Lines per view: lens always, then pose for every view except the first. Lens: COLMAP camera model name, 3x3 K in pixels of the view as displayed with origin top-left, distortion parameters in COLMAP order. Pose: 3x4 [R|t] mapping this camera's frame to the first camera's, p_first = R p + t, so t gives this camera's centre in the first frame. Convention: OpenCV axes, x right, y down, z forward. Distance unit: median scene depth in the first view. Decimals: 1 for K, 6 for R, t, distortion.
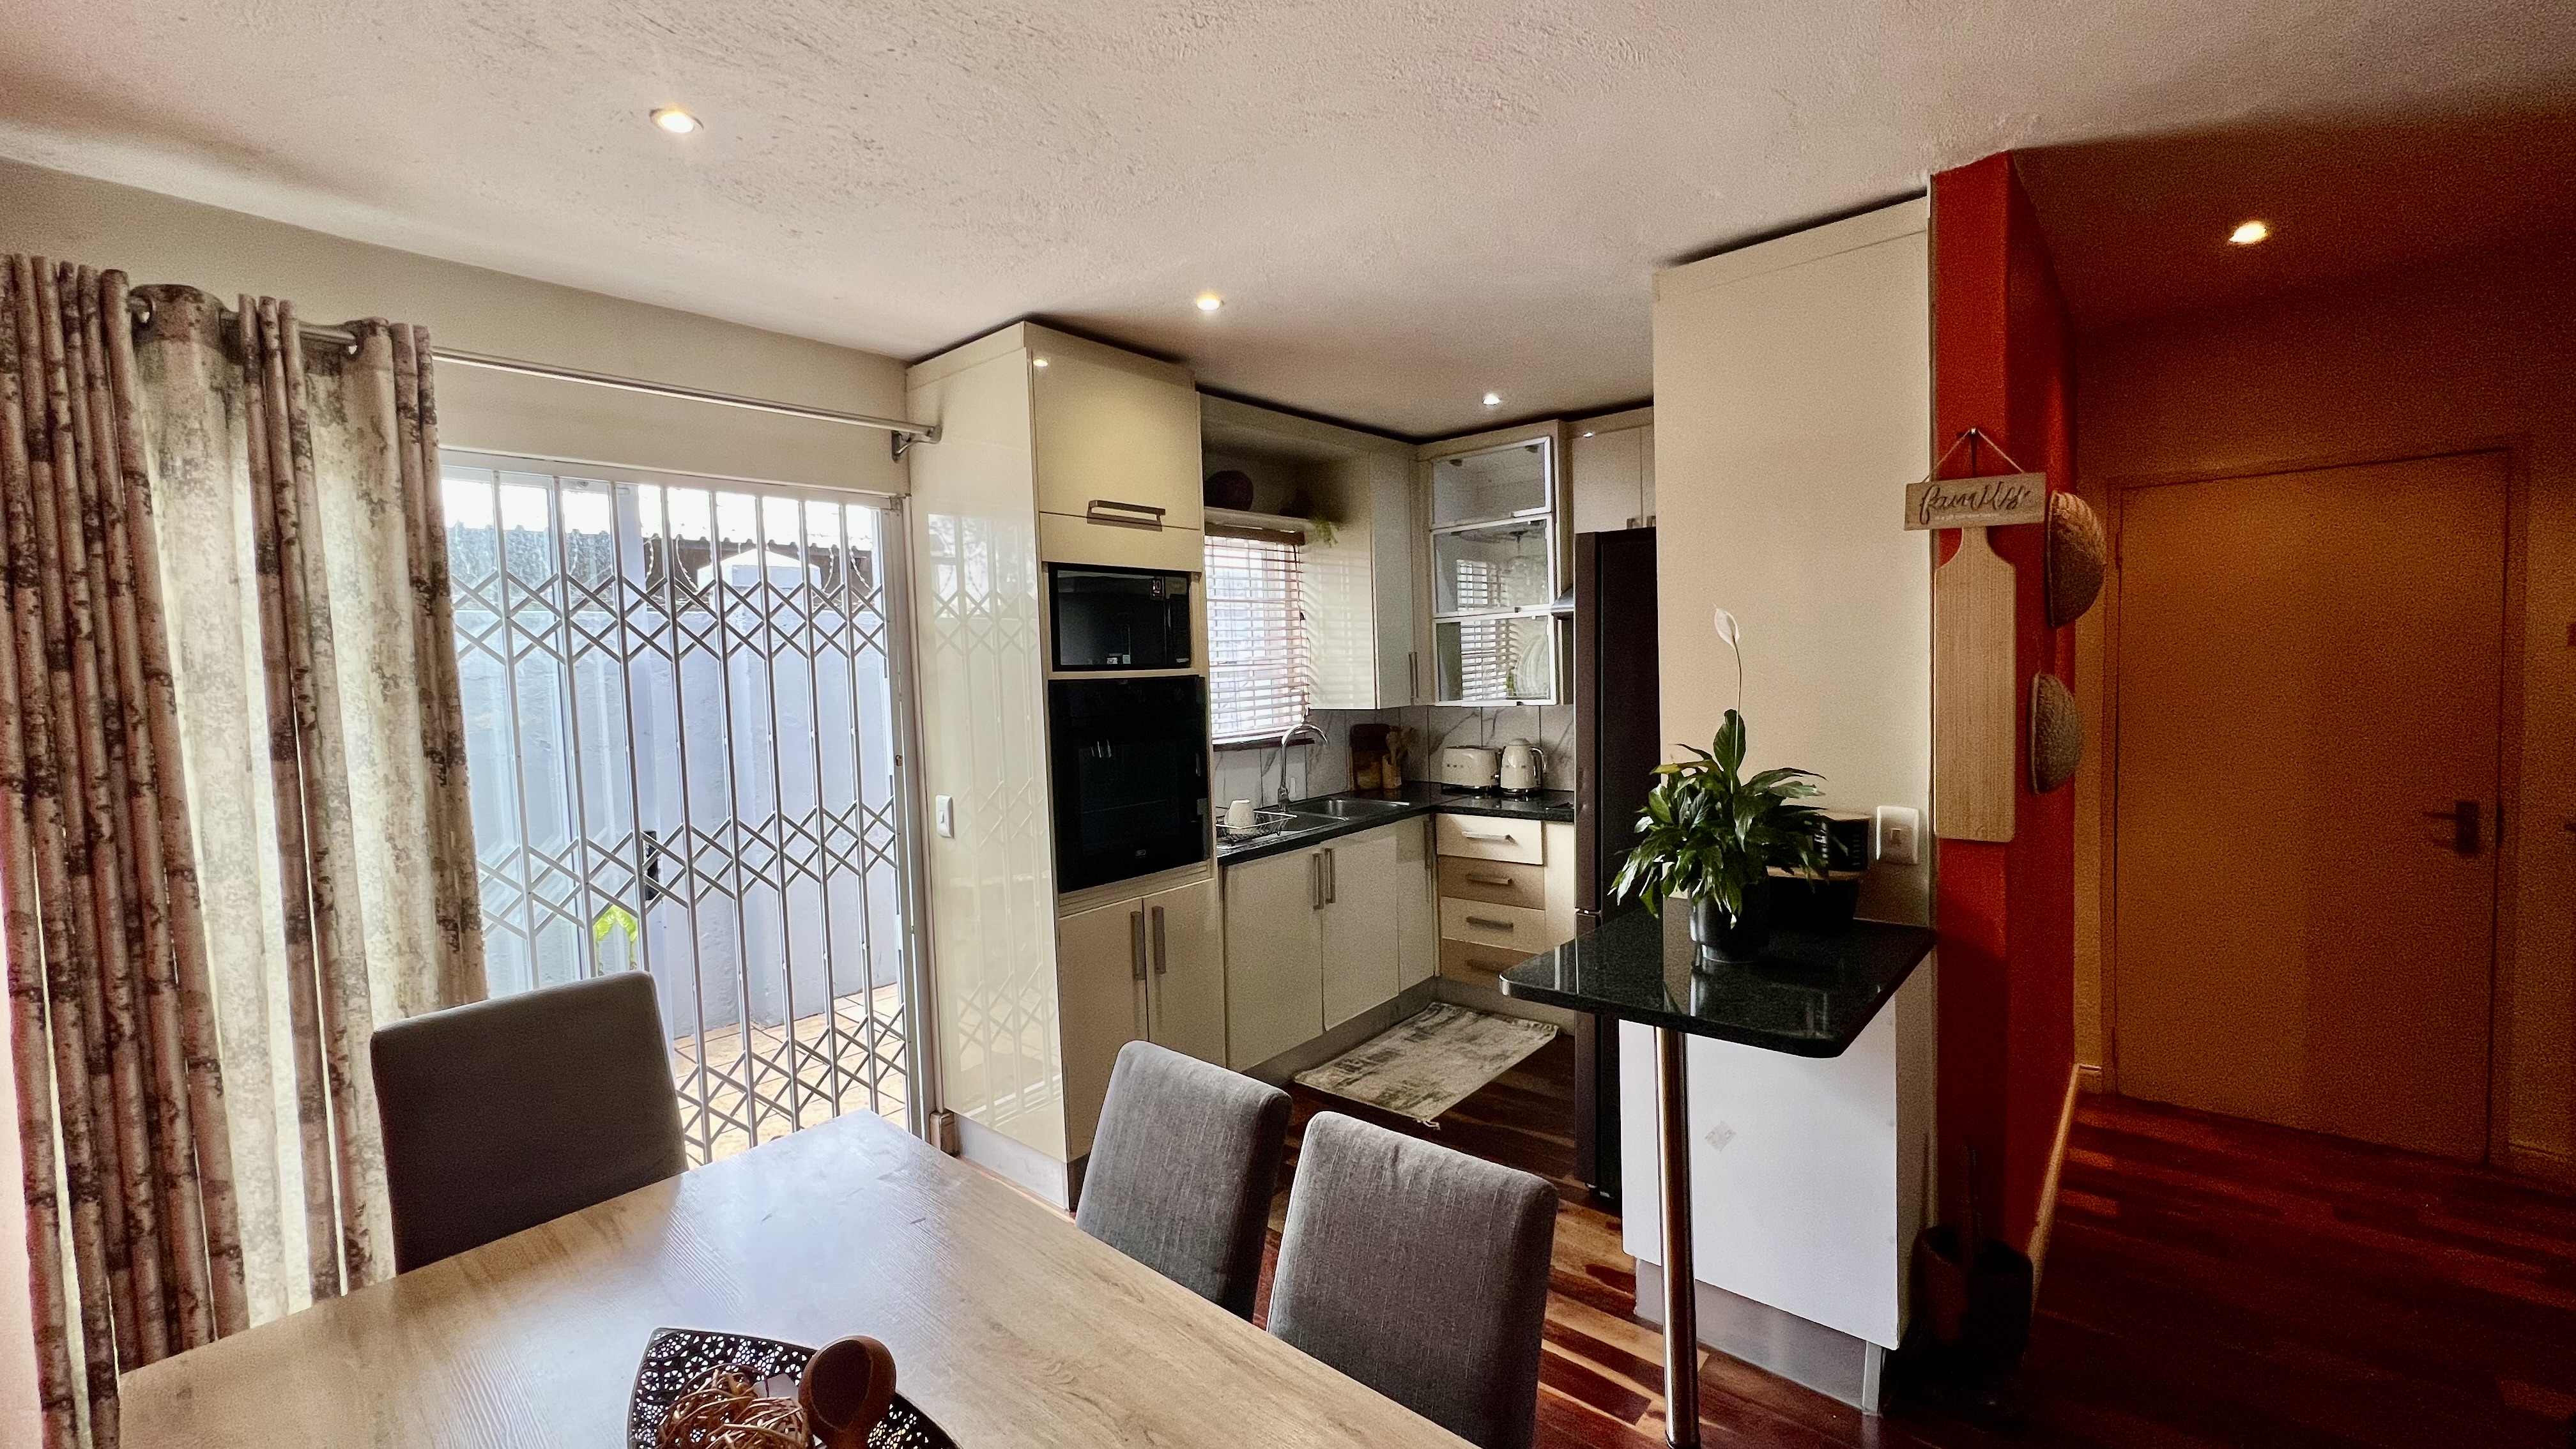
lens RADIAL K [[1032.9, 0, 1271.7], [0, 1032.9, 719.0], [0, 0, 1]] dist [0.002321, 0.000159]
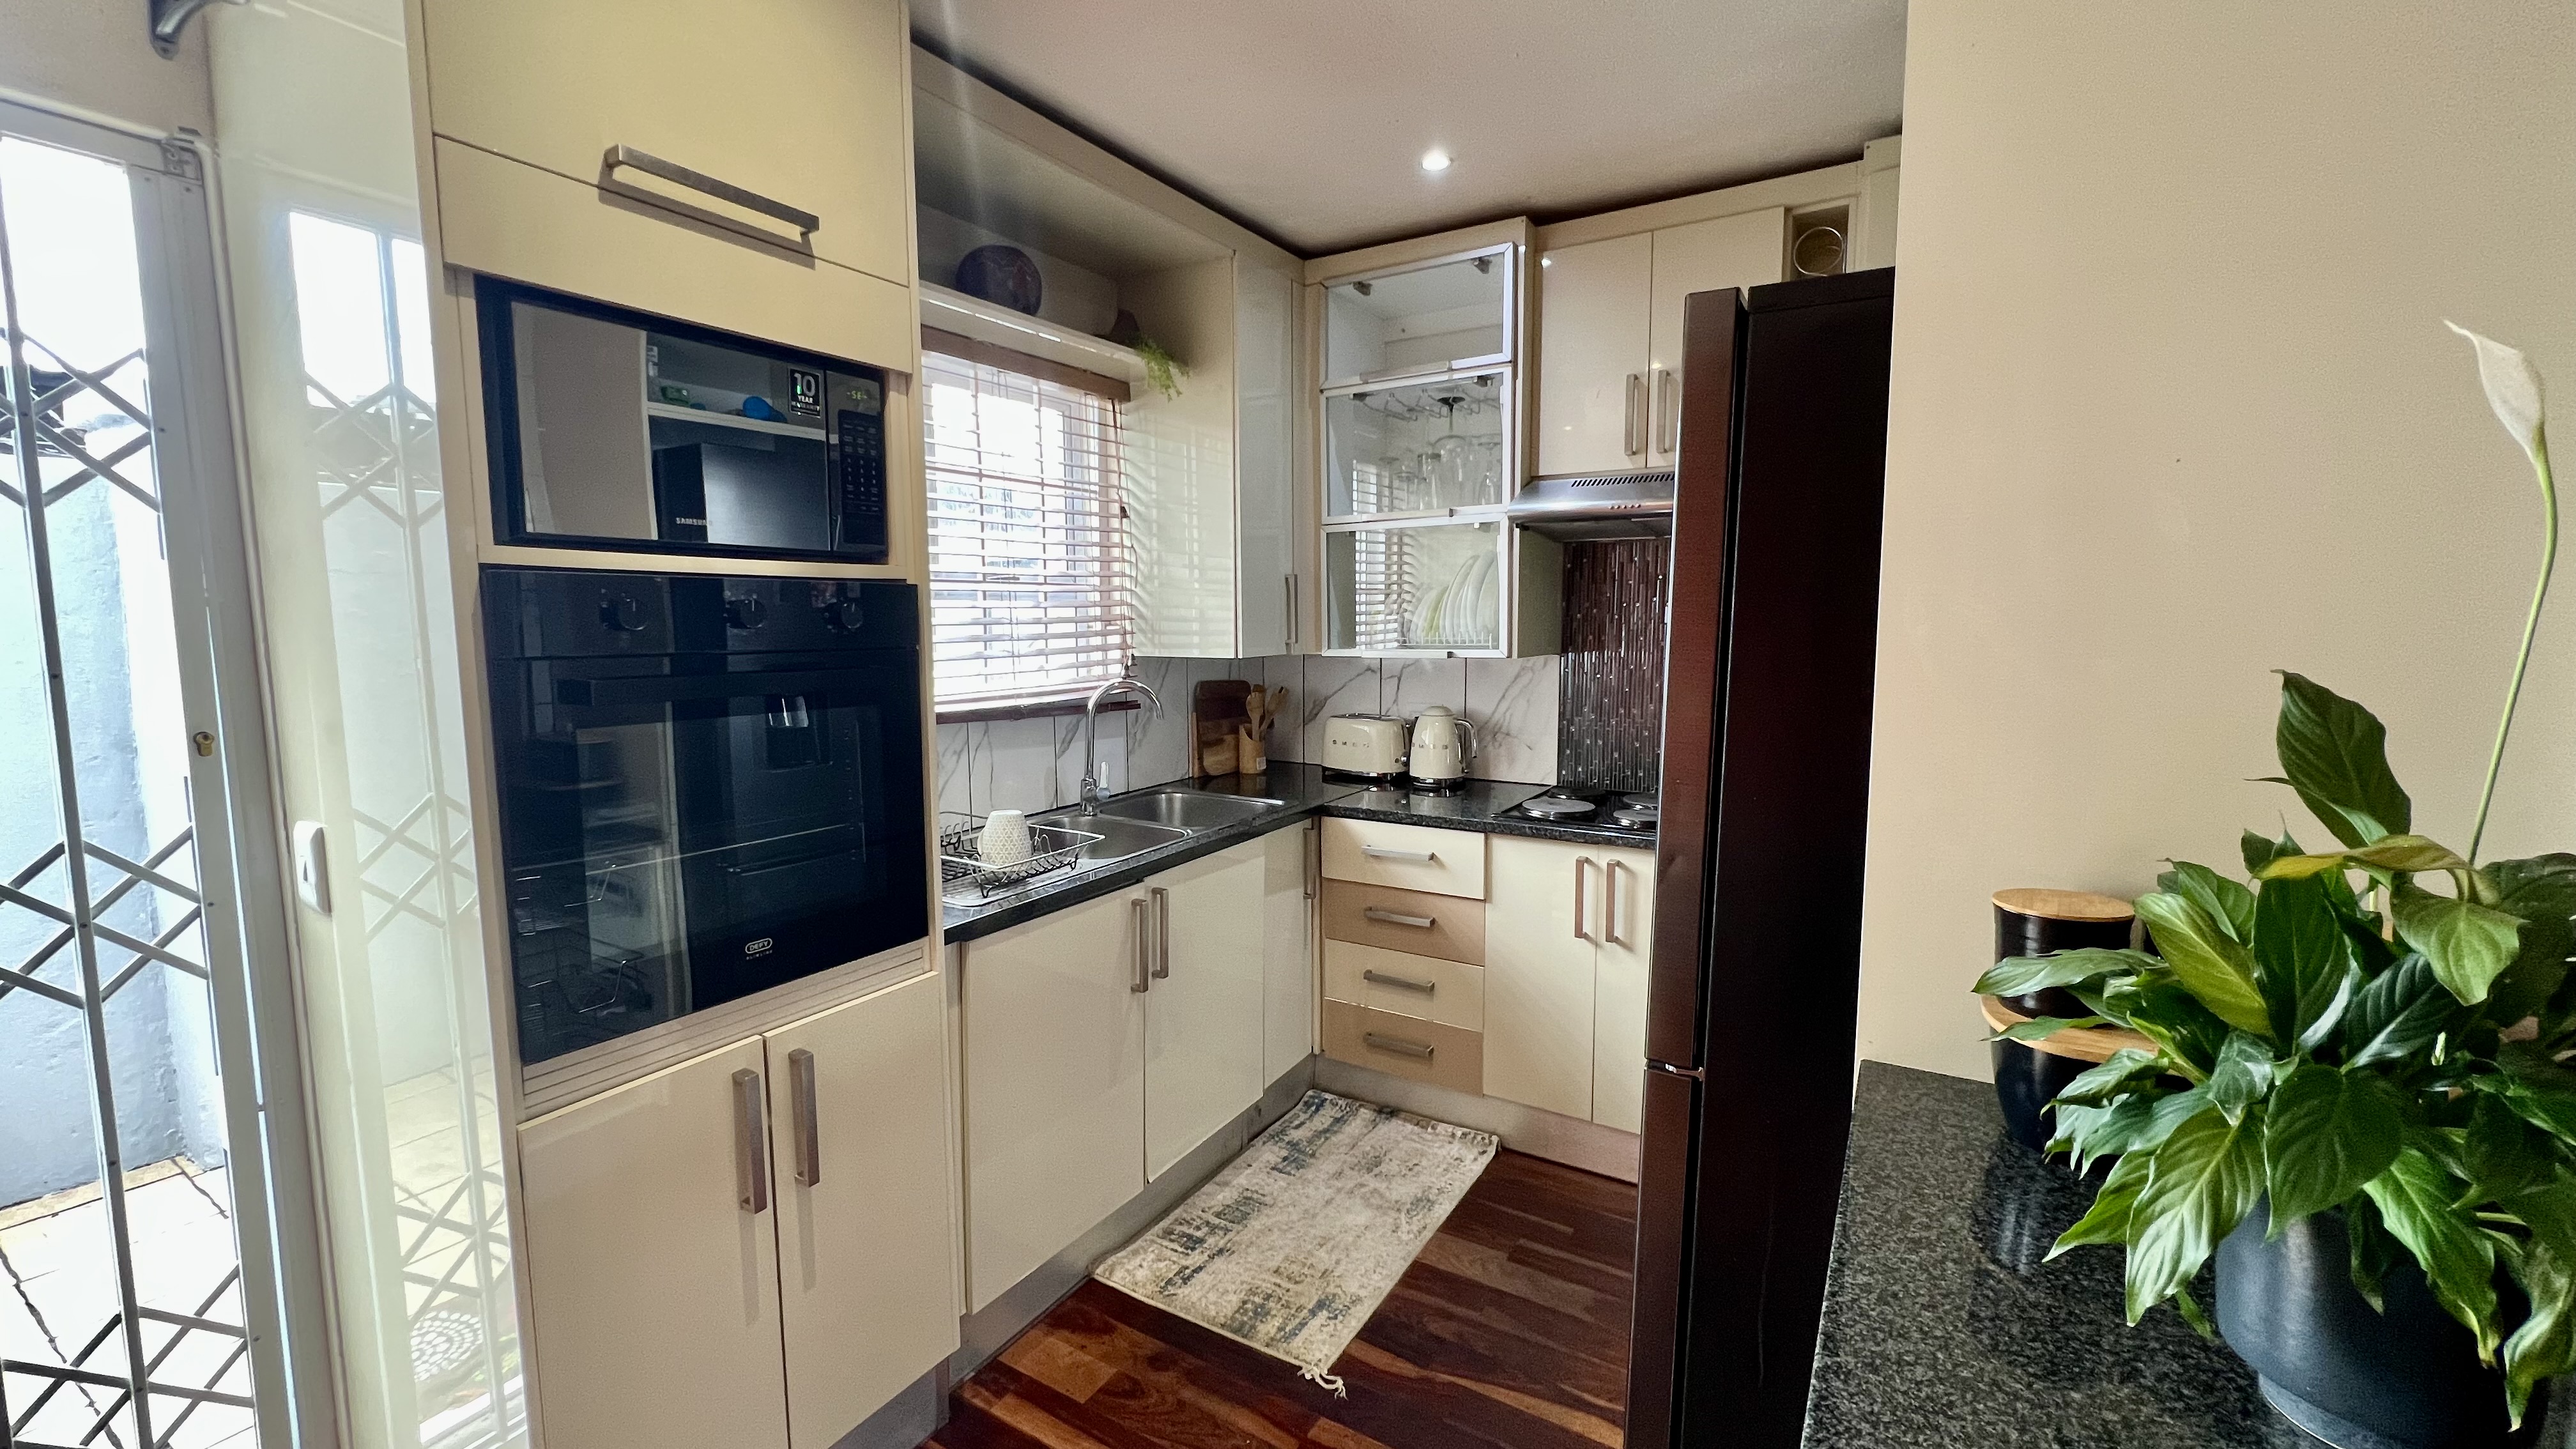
lens RADIAL K [[1032.9, 0, 1276.7], [0, 1032.9, 713.1], [0, 0, 1]] dist [0.002321, 0.000159]
pose [[0.986365, 0.014982, 0.163891, 0.020903], [-0.021456, 0.999055, 0.037806, -0.000112], [-0.163170, -0.040807, 0.985754, 0.365473]]
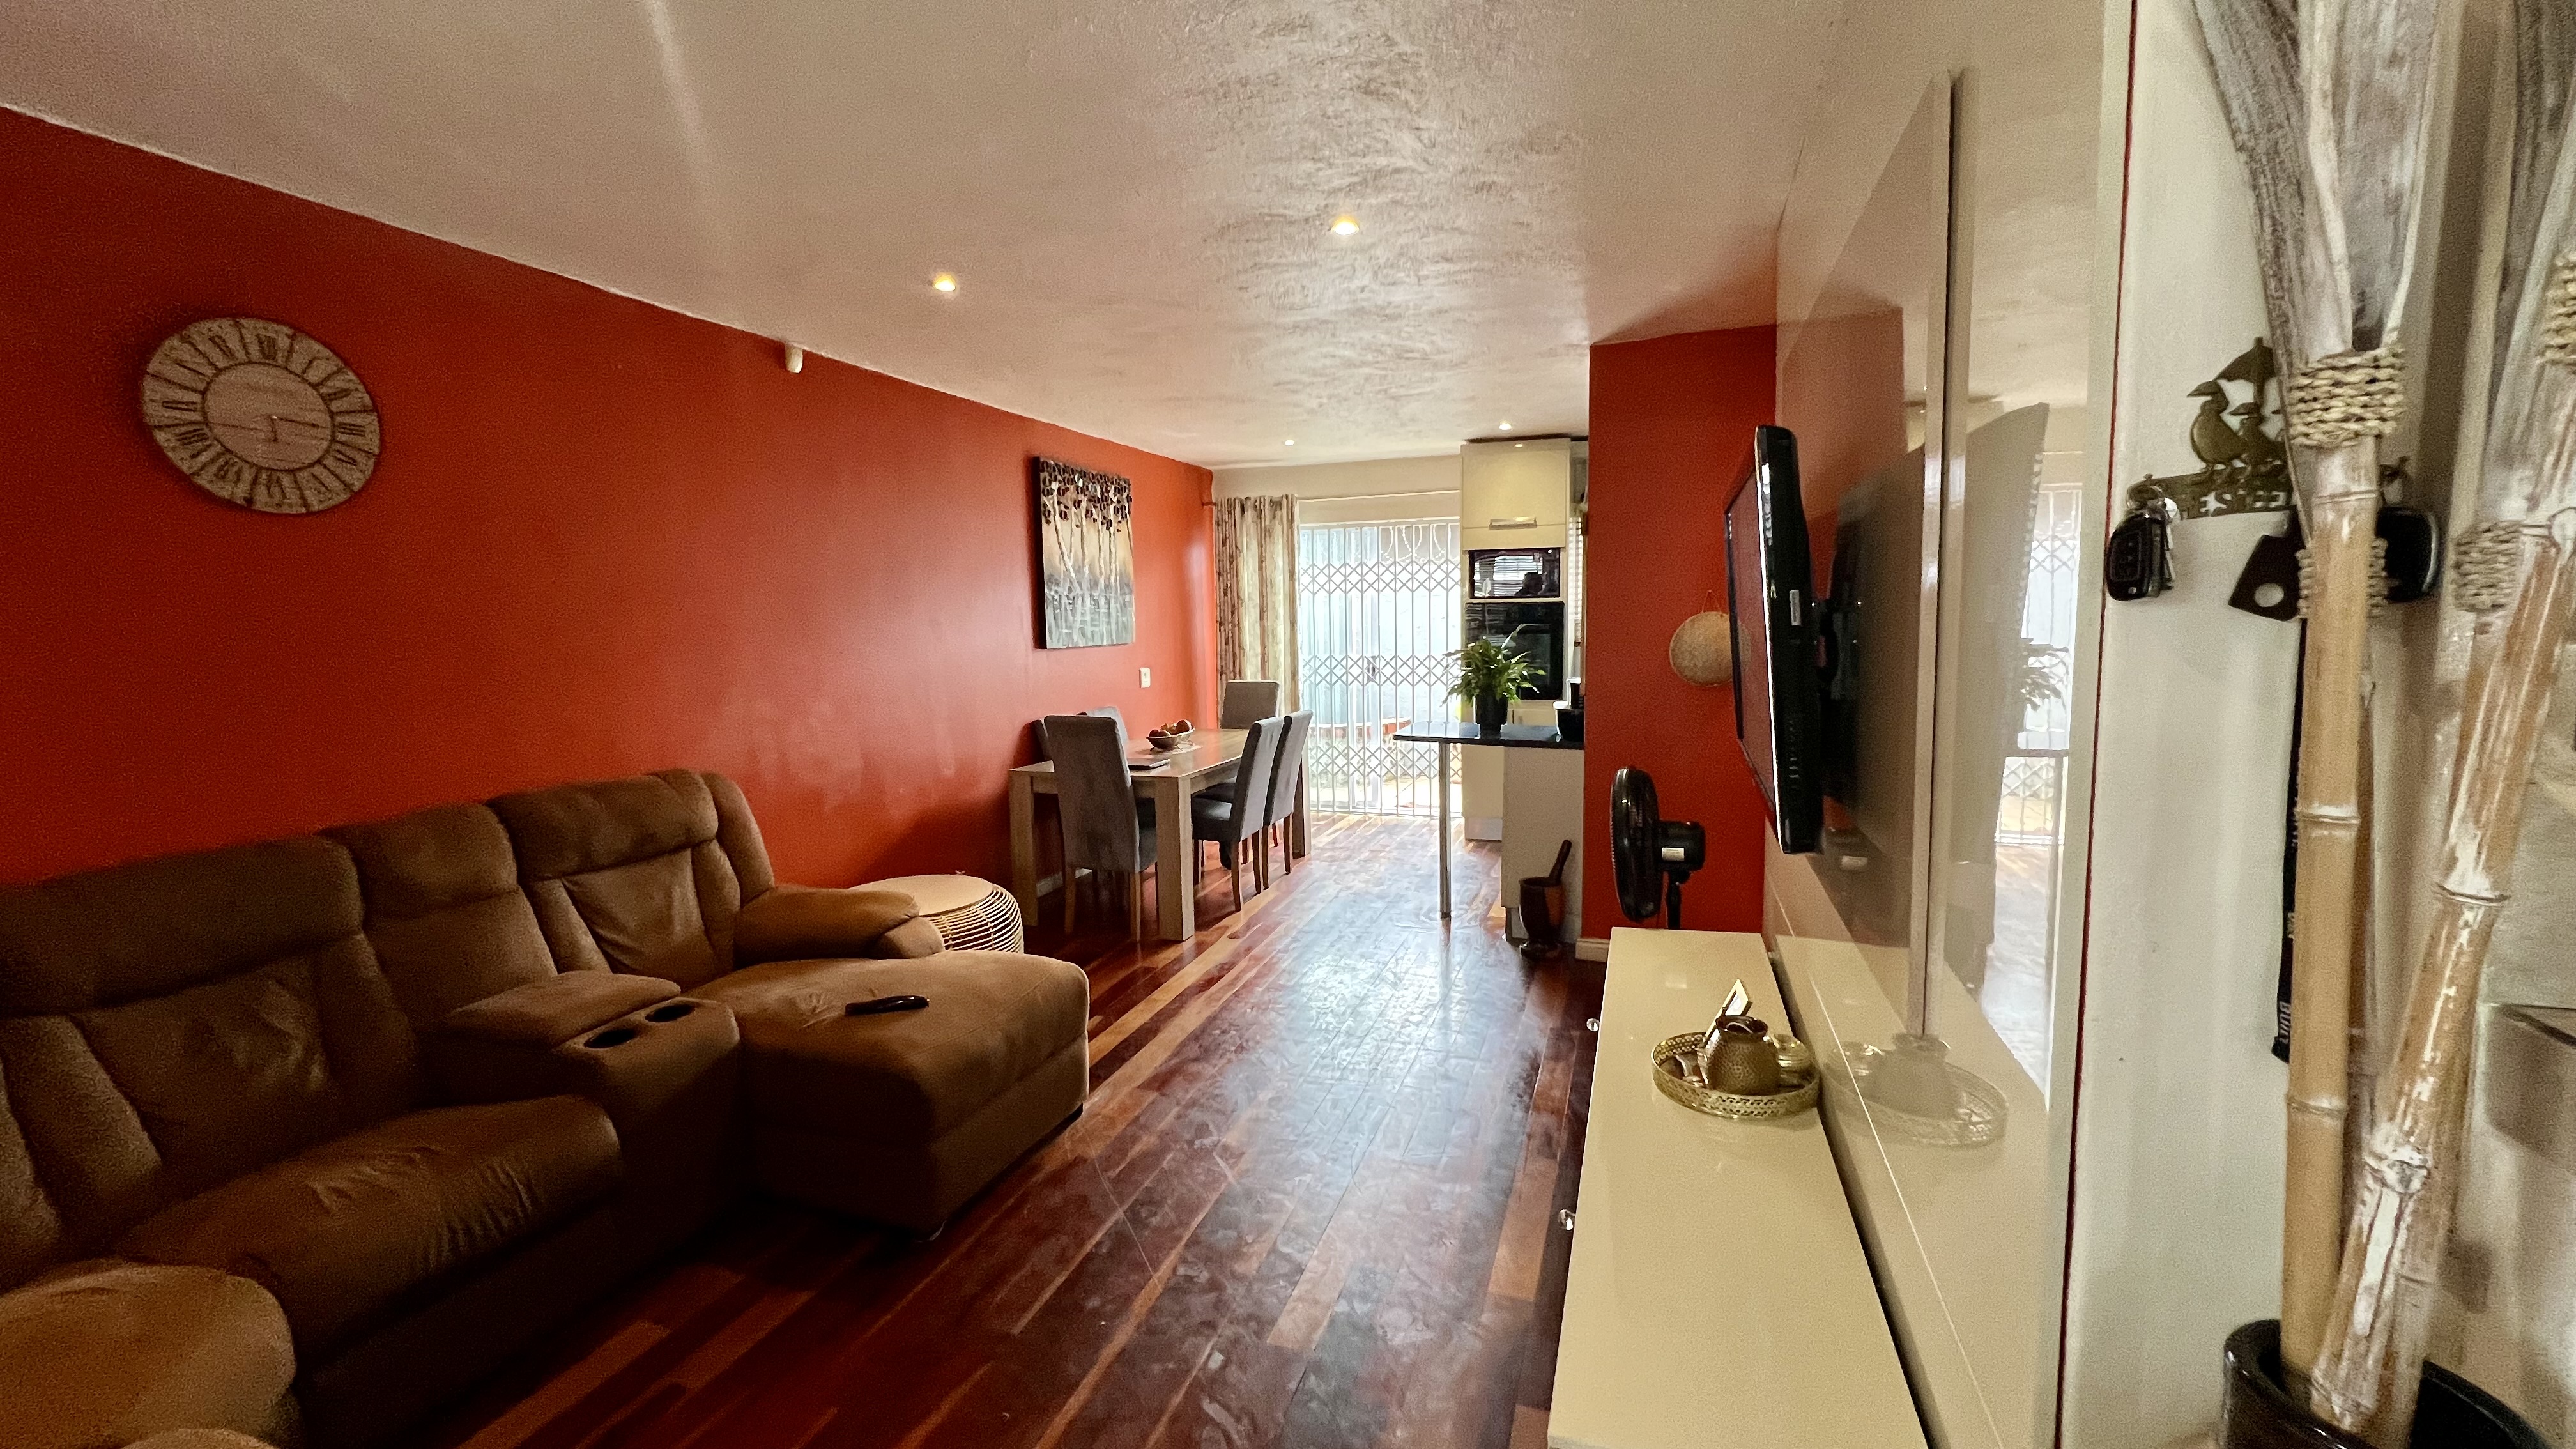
lens RADIAL K [[1032.9, 0, 1288.2], [0, 1032.9, 717.3], [0, 0, 1]] dist [0.002321, 0.000159]
pose [[0.372125, 0.116496, -0.920843, 1.164542], [-0.044779, 0.993190, 0.107554, -0.011074], [0.927102, 0.001211, 0.374808, -0.127550]]
